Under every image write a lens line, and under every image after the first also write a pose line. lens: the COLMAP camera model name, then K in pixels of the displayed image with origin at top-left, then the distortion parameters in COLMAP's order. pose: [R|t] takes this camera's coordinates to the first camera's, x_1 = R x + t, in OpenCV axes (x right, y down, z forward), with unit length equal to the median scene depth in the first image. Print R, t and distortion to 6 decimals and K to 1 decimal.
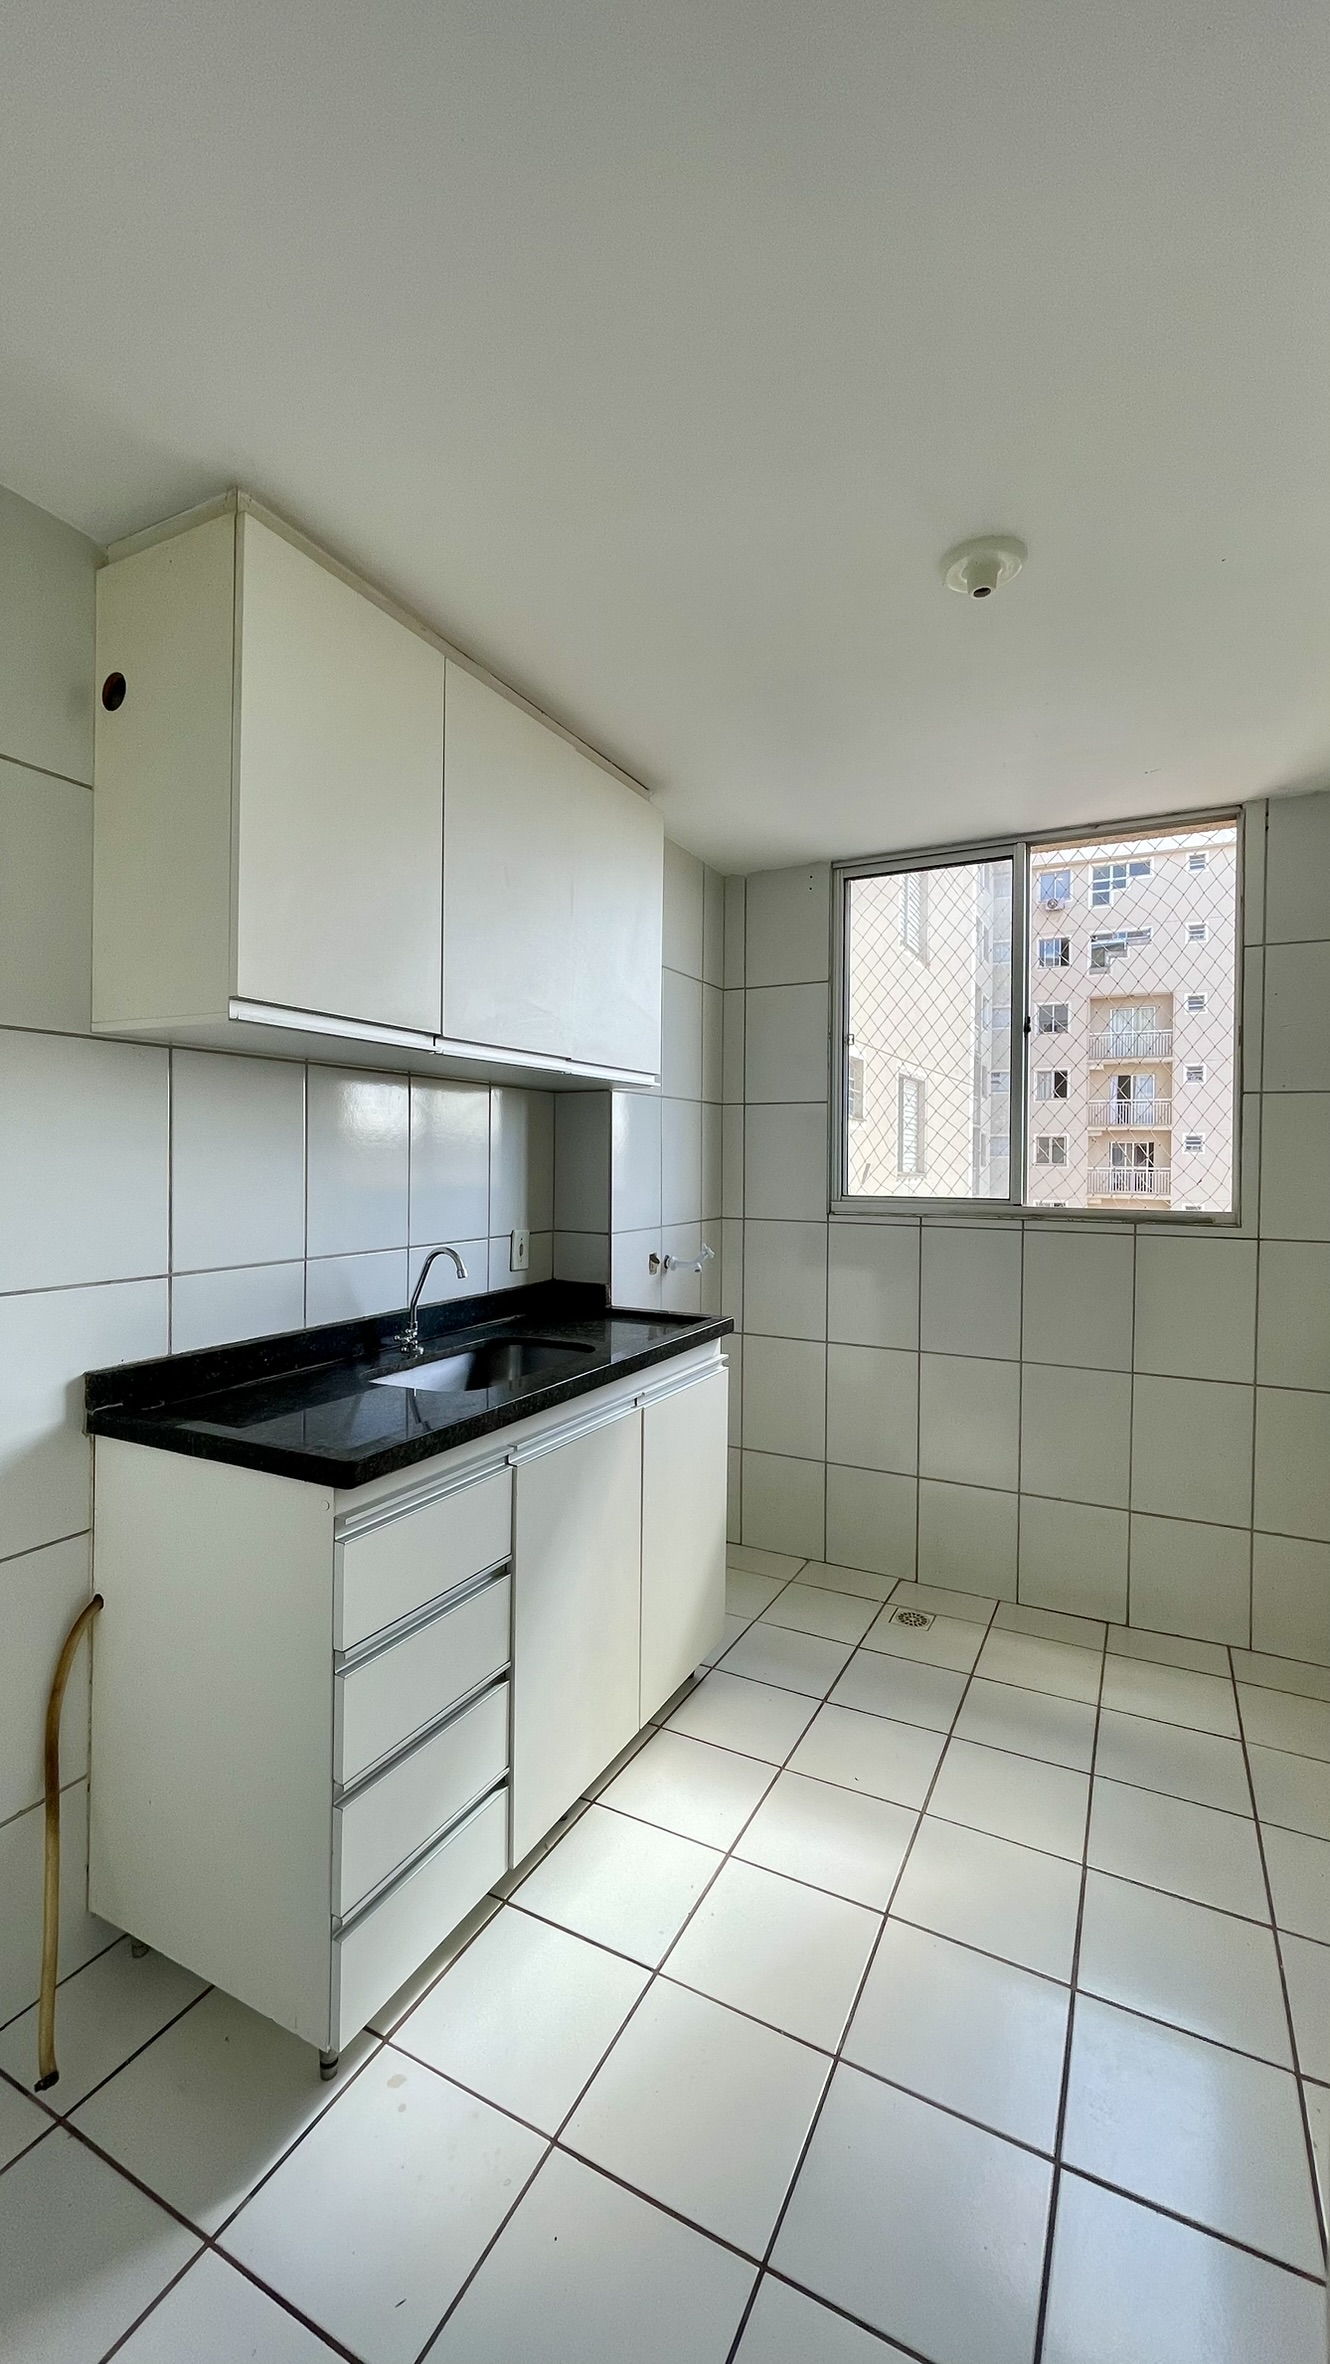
lens RADIAL K [[955.8, 0, 688.5], [0, 955.8, 1184.8], [0, 0, 1]] dist [-0.007662, 0.002780]
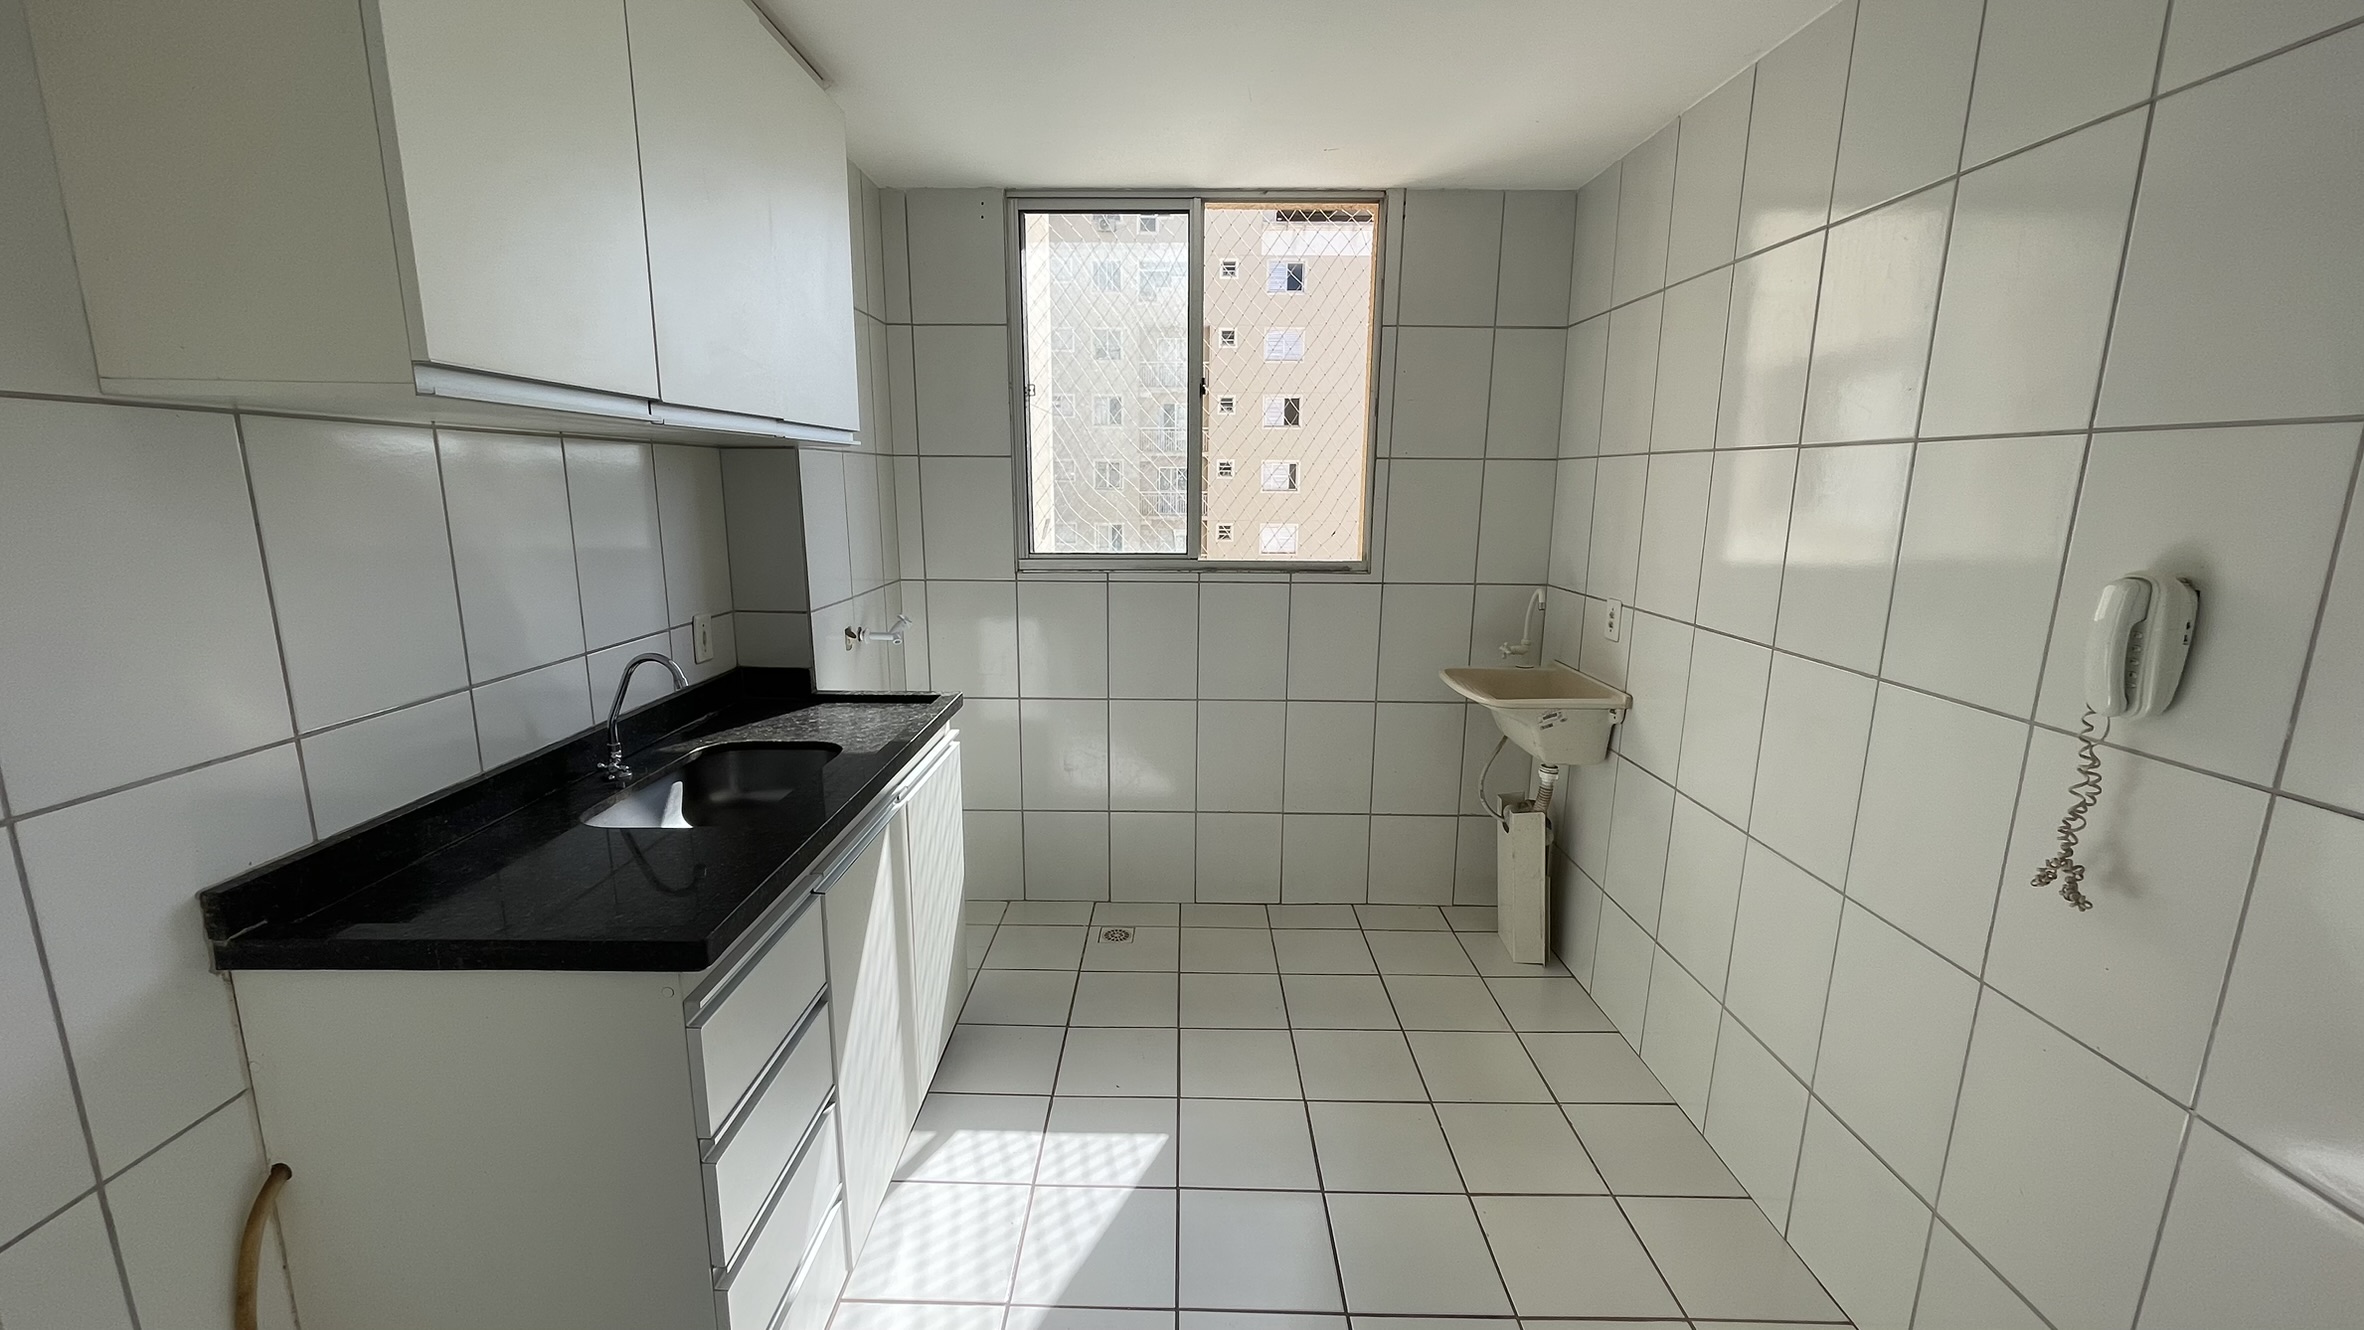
lens RADIAL K [[955.8, 0, 1106.1], [0, 955.8, 667.1], [0, 0, 1]] dist [-0.007662, 0.002780]
pose [[0.891996, -0.096499, 0.441624, -0.238113], [0.009152, 0.980604, 0.195786, -0.072473], [-0.451951, -0.170598, 0.875578, 0.076975]]
